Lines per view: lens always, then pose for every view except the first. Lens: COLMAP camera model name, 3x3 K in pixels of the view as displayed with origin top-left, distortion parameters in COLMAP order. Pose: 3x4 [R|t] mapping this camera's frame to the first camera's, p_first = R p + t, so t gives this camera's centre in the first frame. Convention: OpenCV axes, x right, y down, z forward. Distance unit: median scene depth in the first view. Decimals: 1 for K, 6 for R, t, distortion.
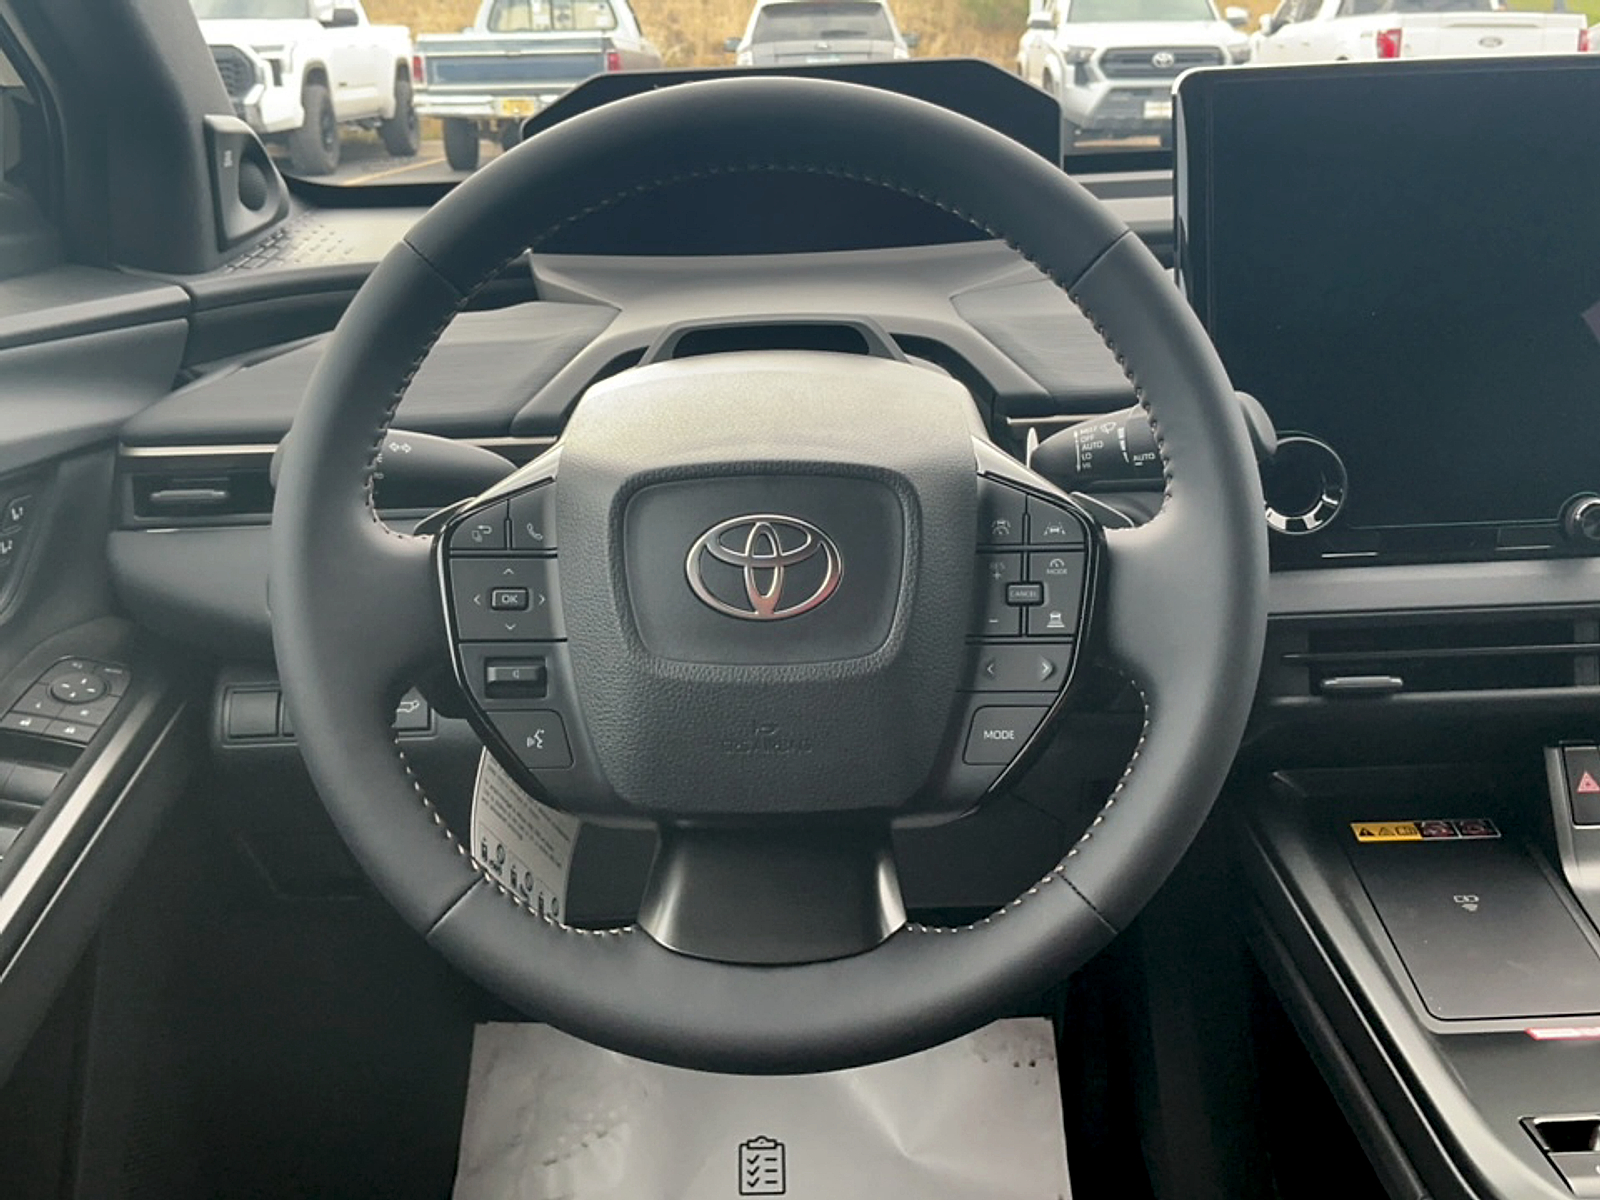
lens RADIAL K [[1406.4, 0, 795.9], [0, 1406.4, 596.5], [0, 0, 1]] dist [0.052569, 0.009501]
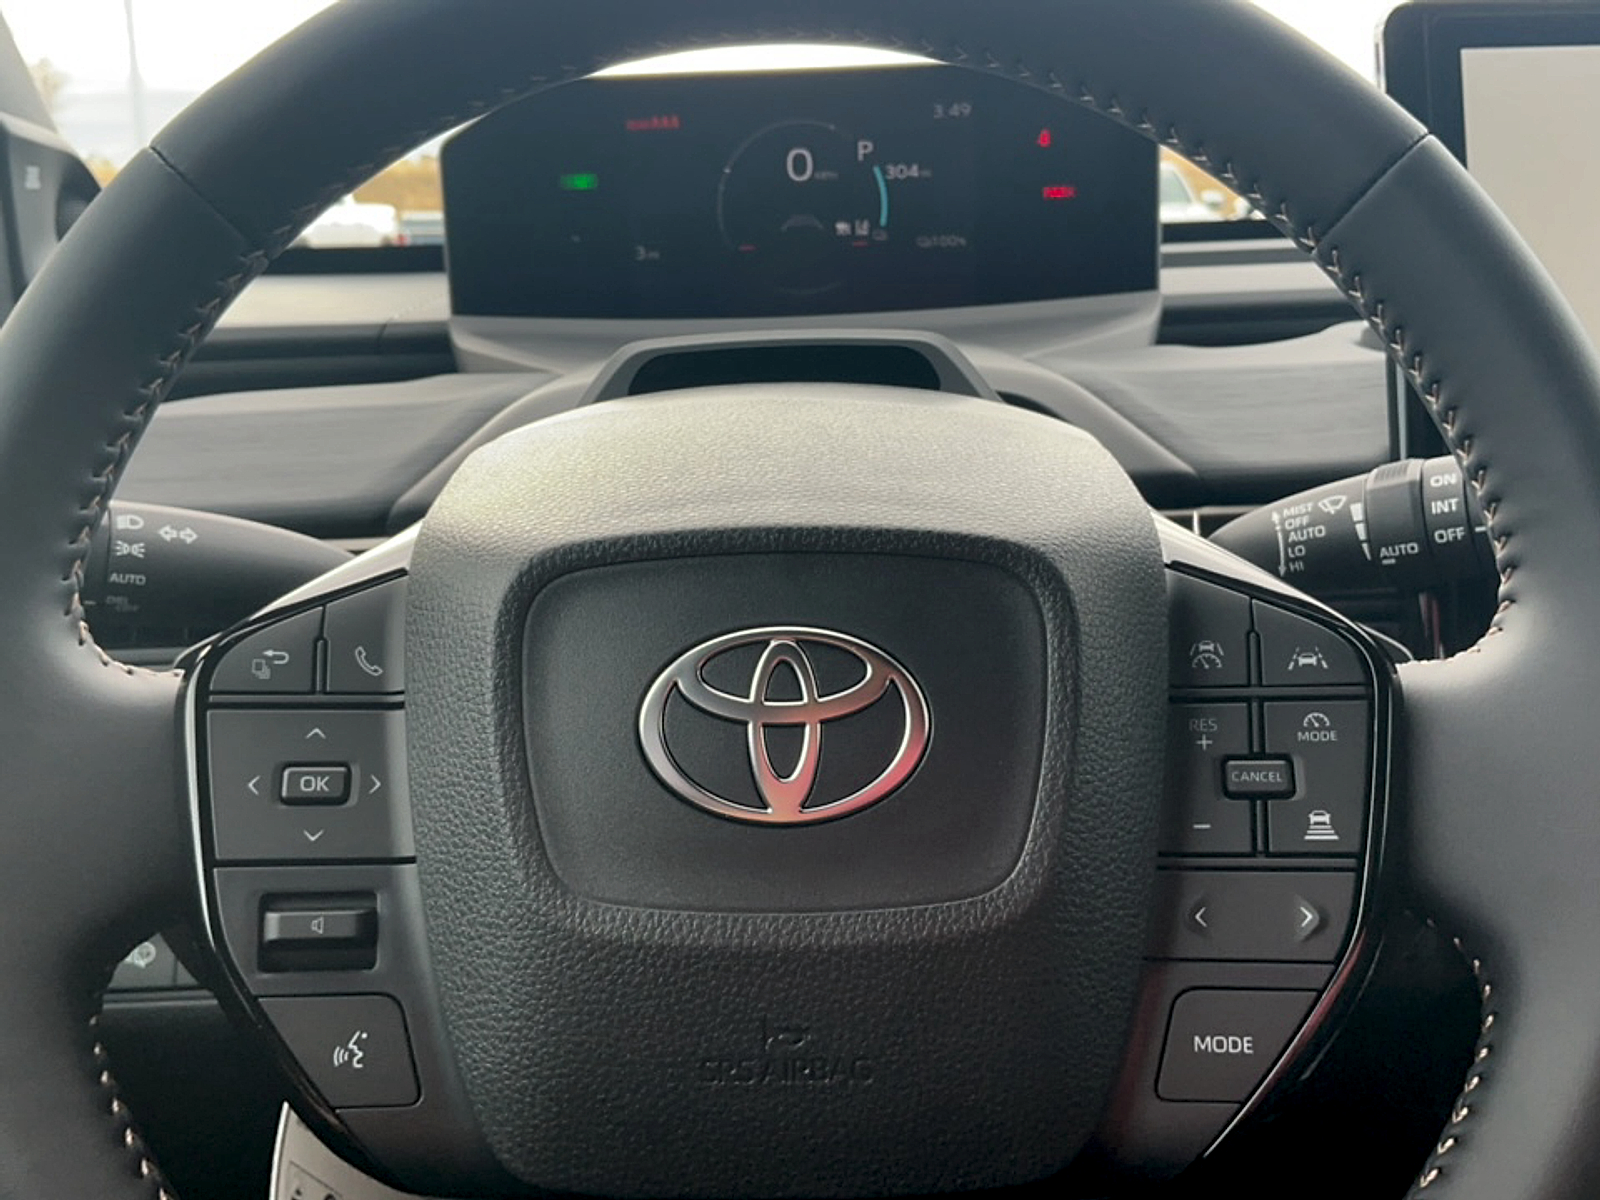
lens RADIAL K [[1406.4, 0, 799.4], [0, 1406.4, 602.2], [0, 0, 1]] dist [0.052569, 0.009501]
pose [[0.999821, 0.004339, 0.018414, -0.026160], [-0.002083, 0.992668, -0.120854, -0.002317], [-0.018803, 0.120794, 0.992499, 0.449801]]
